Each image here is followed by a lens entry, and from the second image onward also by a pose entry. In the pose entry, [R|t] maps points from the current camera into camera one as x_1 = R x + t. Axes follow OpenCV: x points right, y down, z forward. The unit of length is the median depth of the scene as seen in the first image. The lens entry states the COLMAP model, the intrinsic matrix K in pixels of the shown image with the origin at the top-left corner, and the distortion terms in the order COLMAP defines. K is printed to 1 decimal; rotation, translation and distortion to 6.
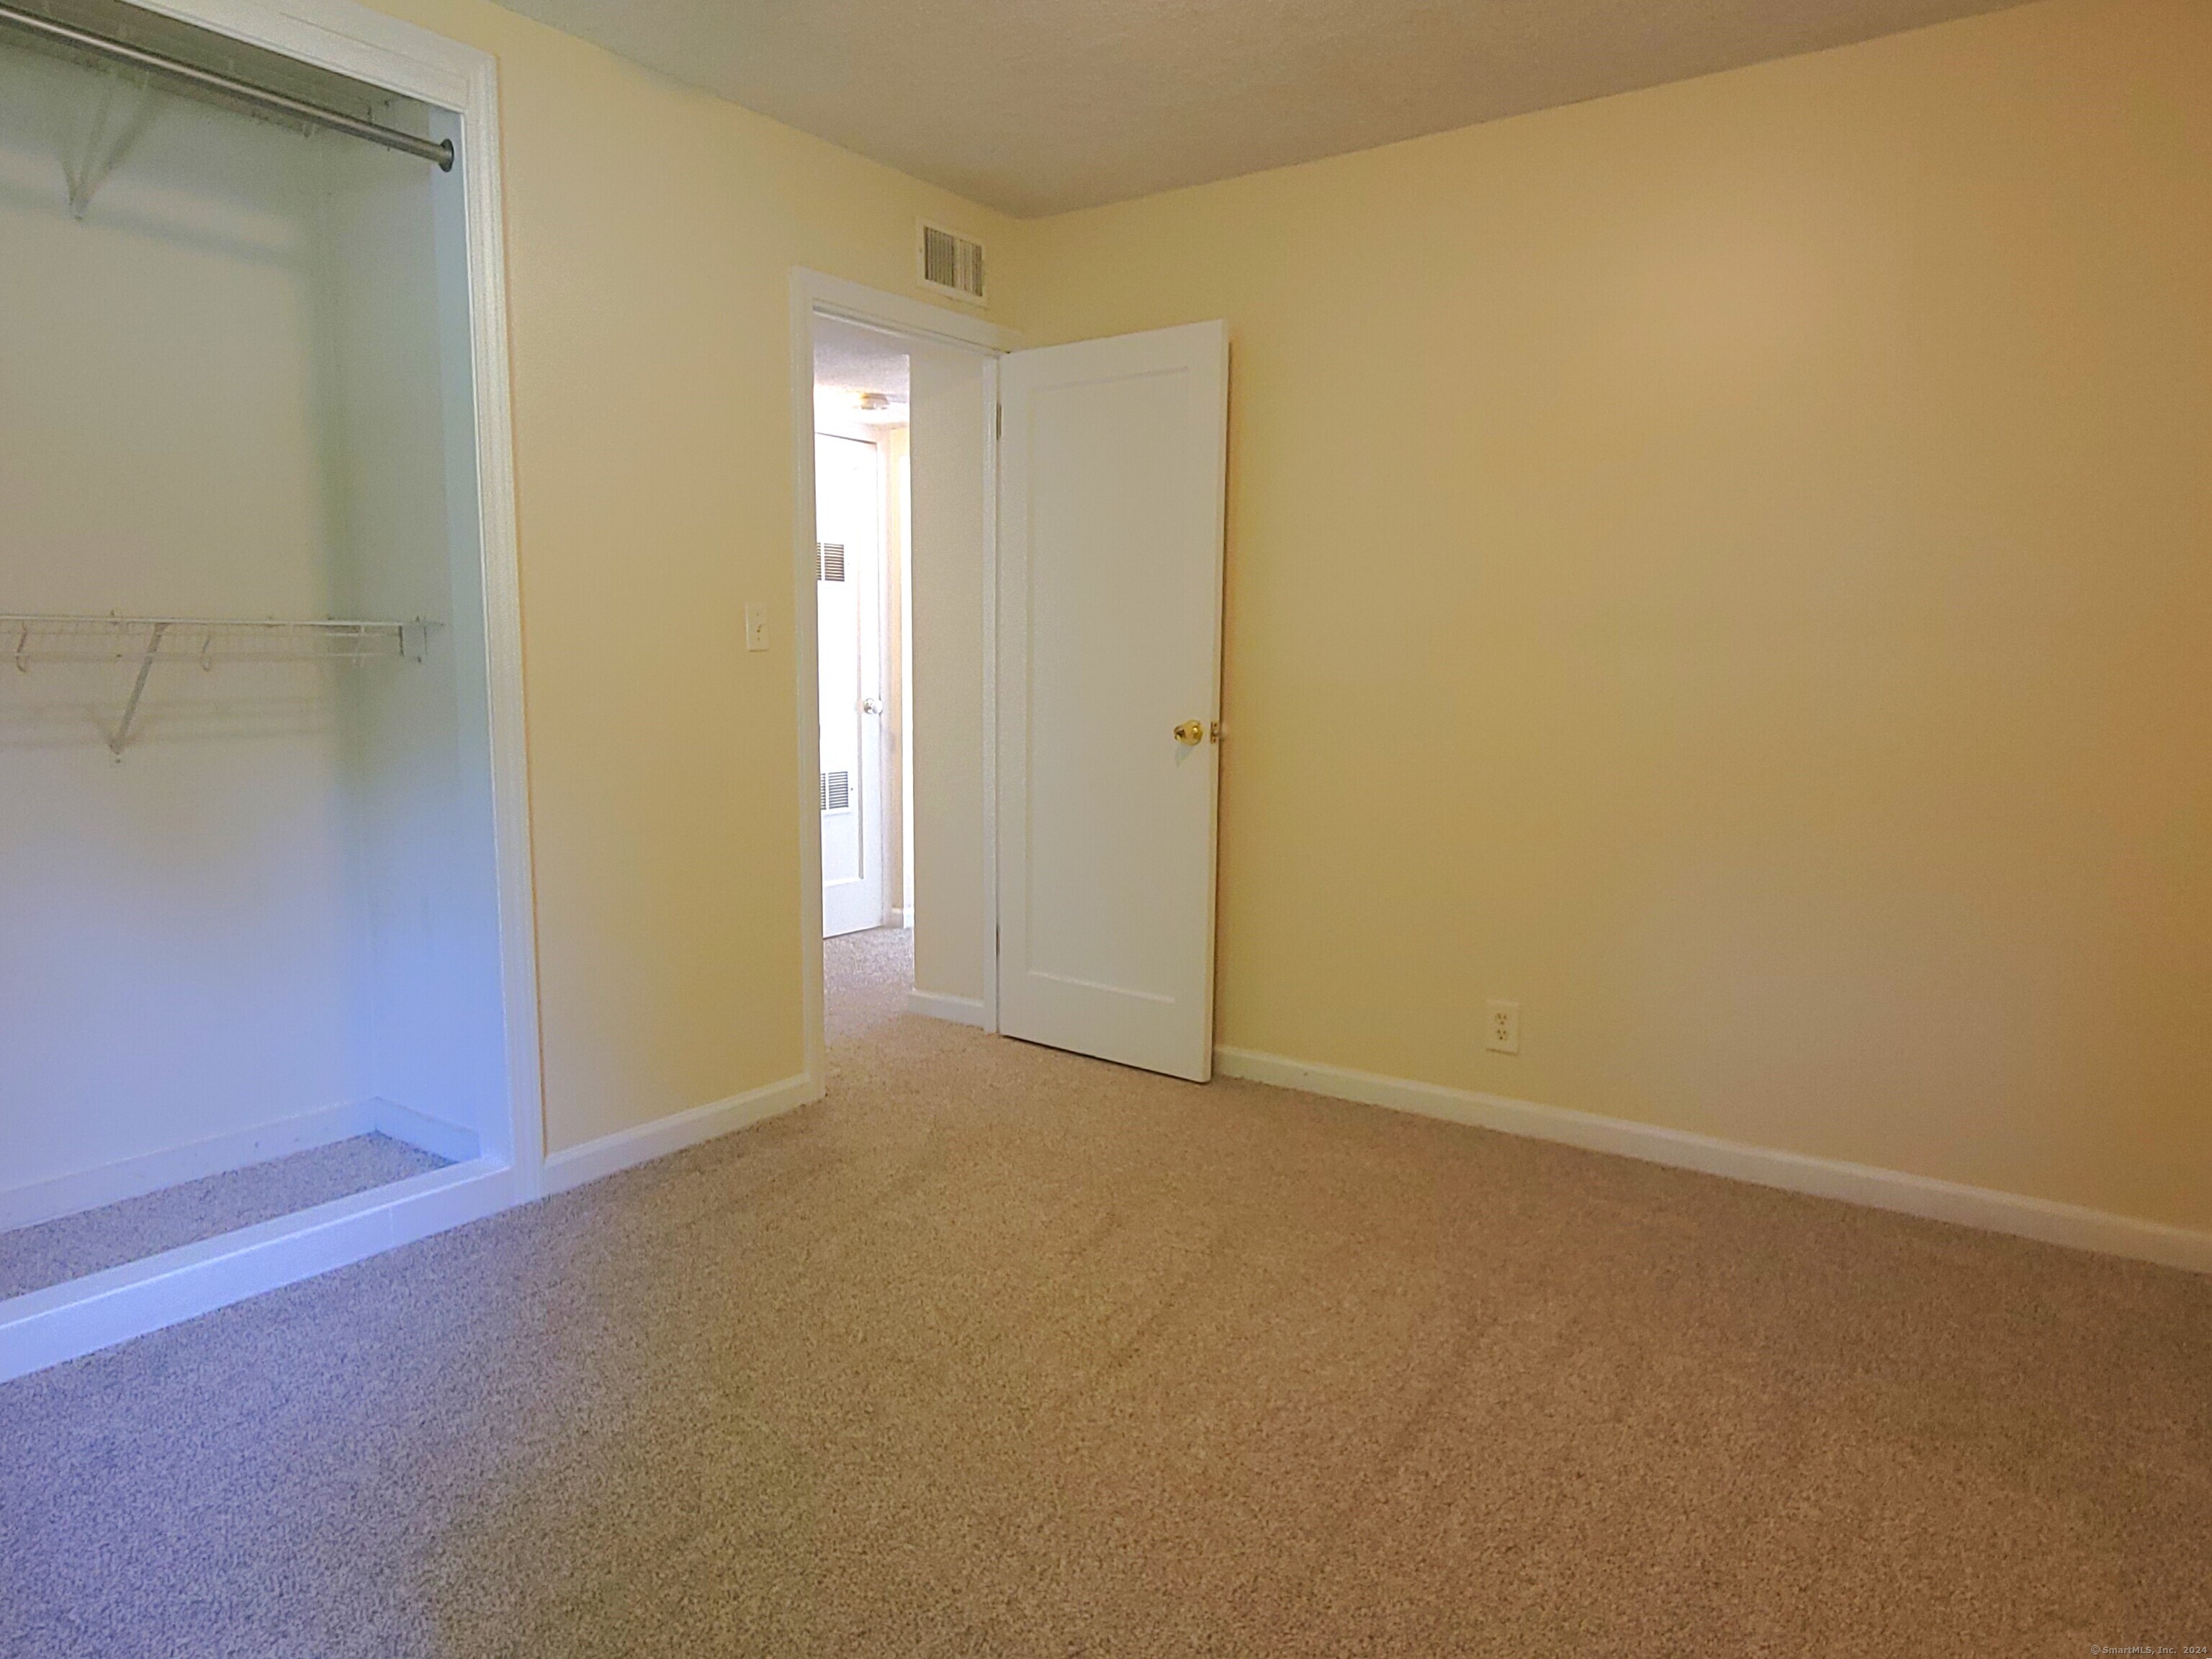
lens RADIAL K [[1409.7, 0, 1101.4], [0, 1409.7, 834.0], [0, 0, 1]] dist [-0.000287, -0.001410]
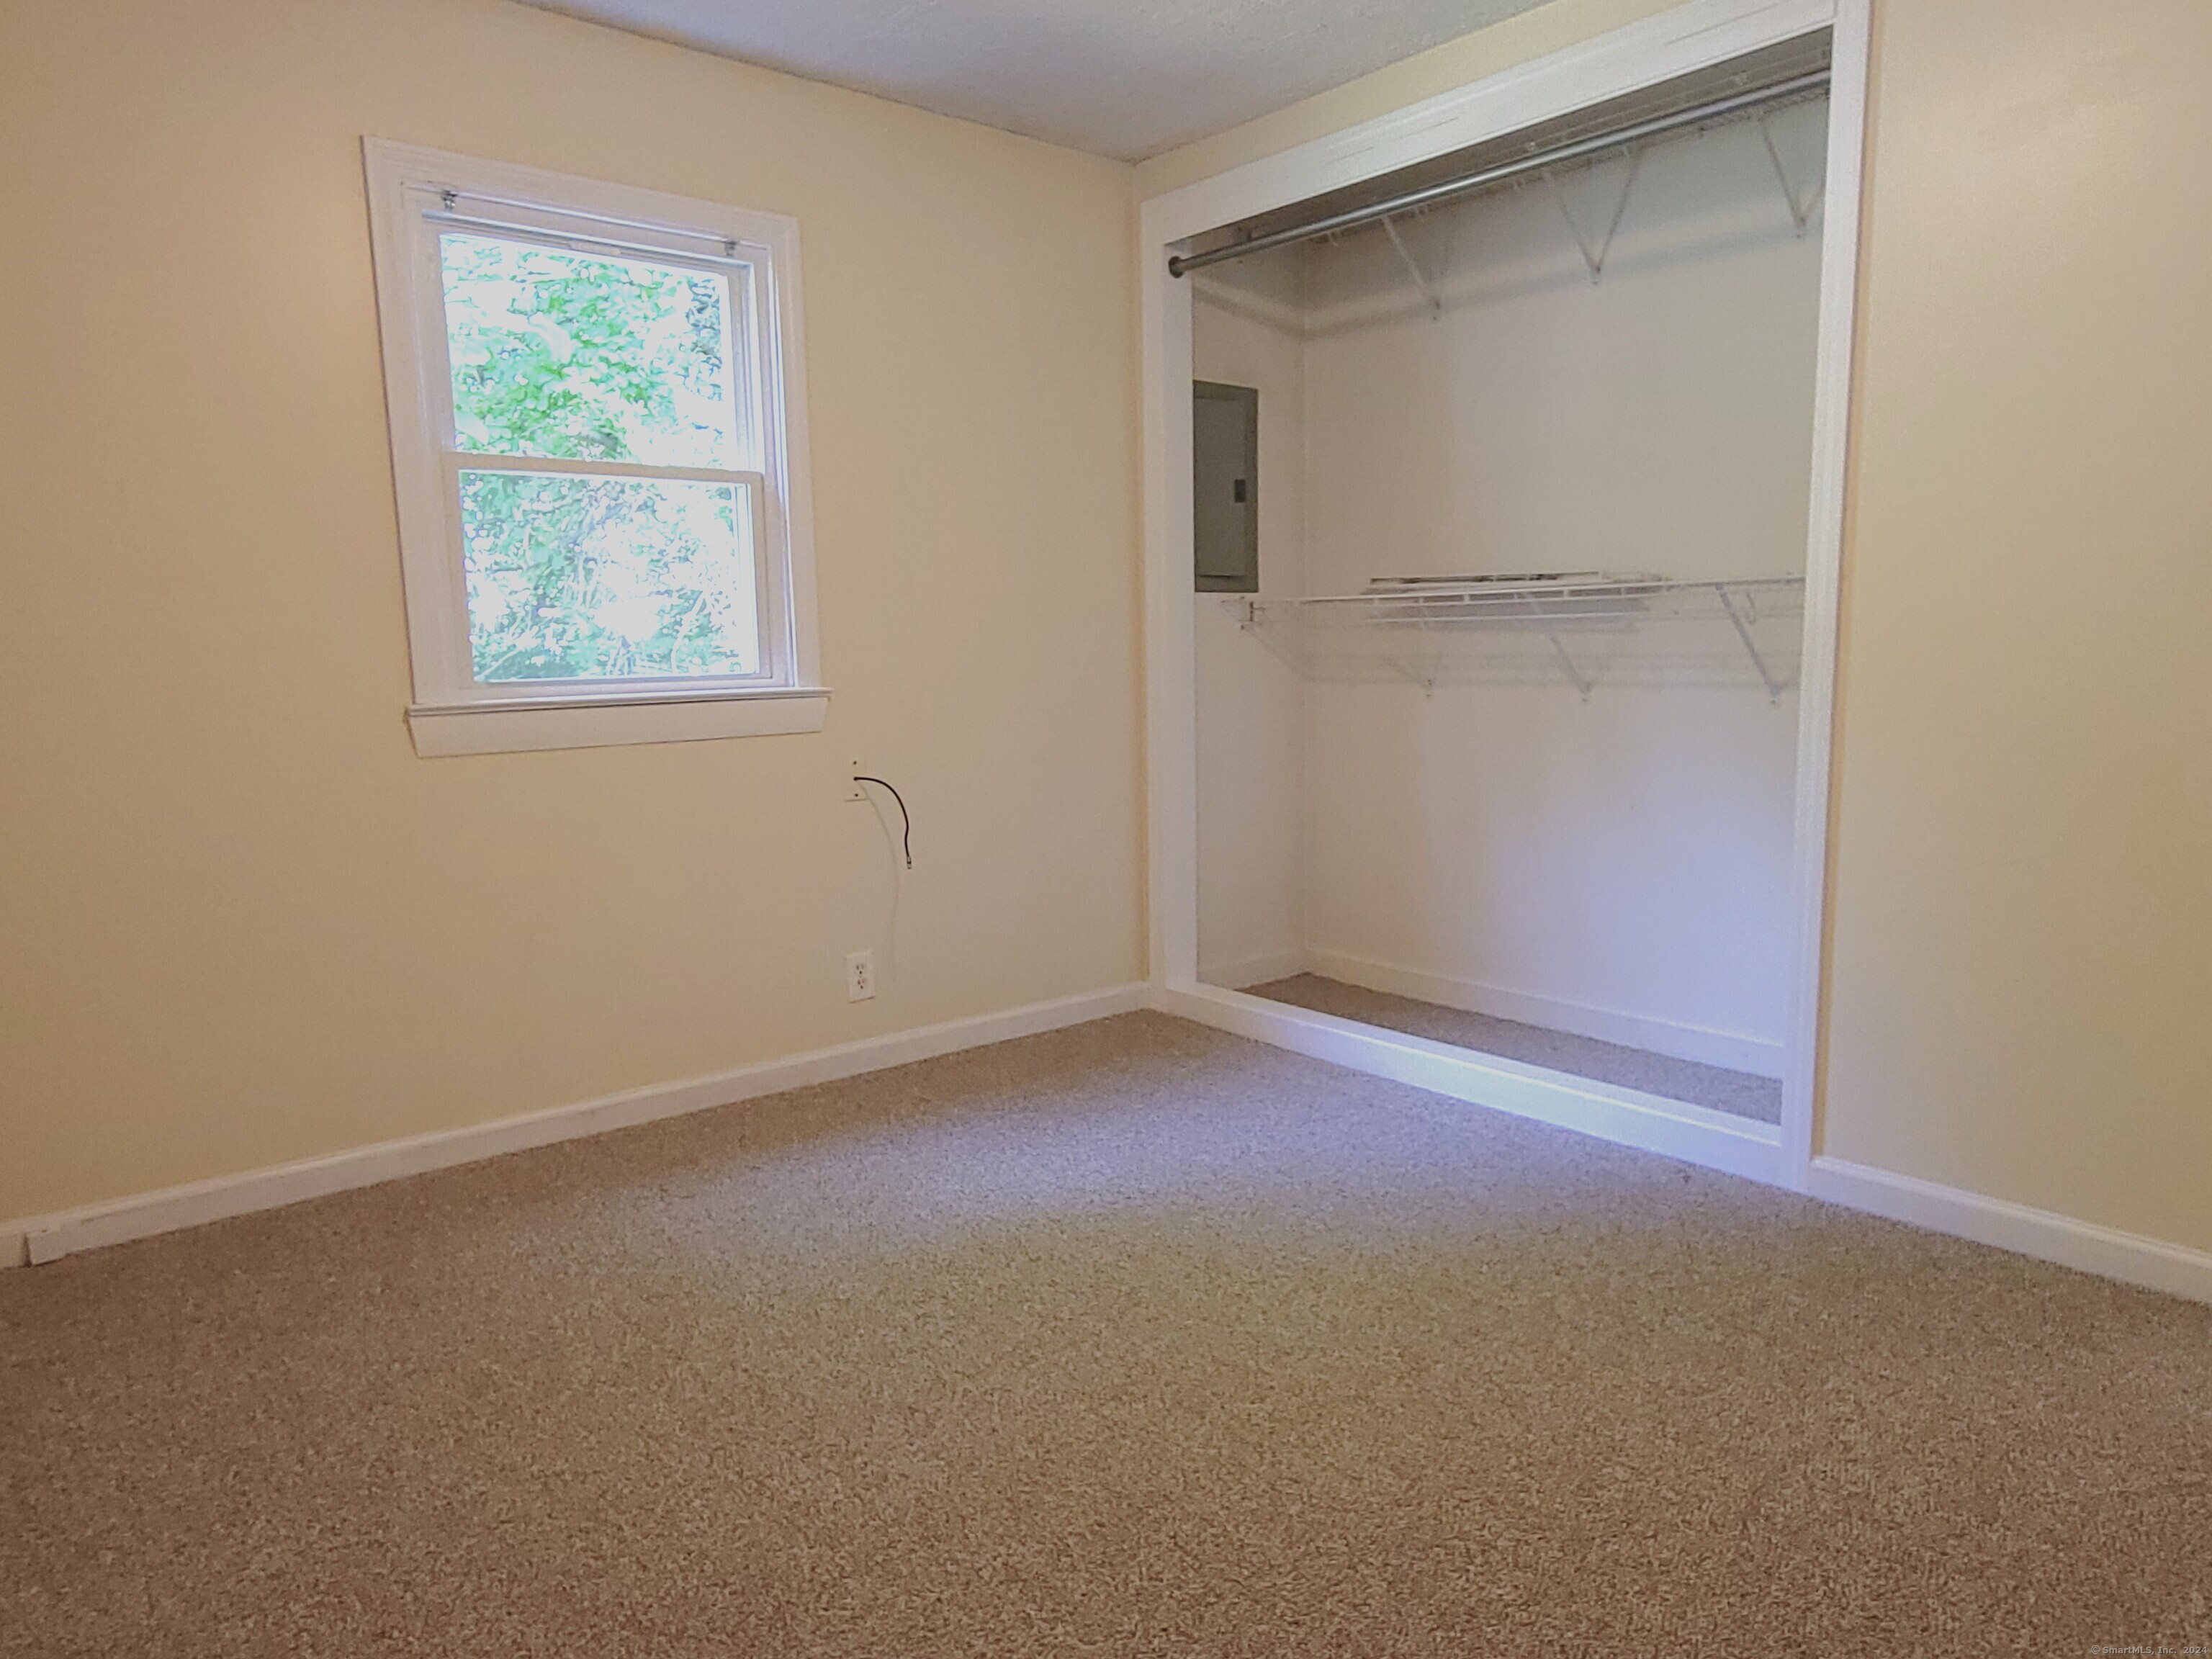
lens RADIAL K [[1409.7, 0, 1101.4], [0, 1409.7, 834.0], [0, 0, 1]] dist [-0.000287, -0.001410]
pose [[-0.242934, 0.135476, -0.960536, 0.376827], [-0.104167, 0.980831, 0.164684, -0.051876], [0.964434, 0.140064, -0.224165, 0.480820]]
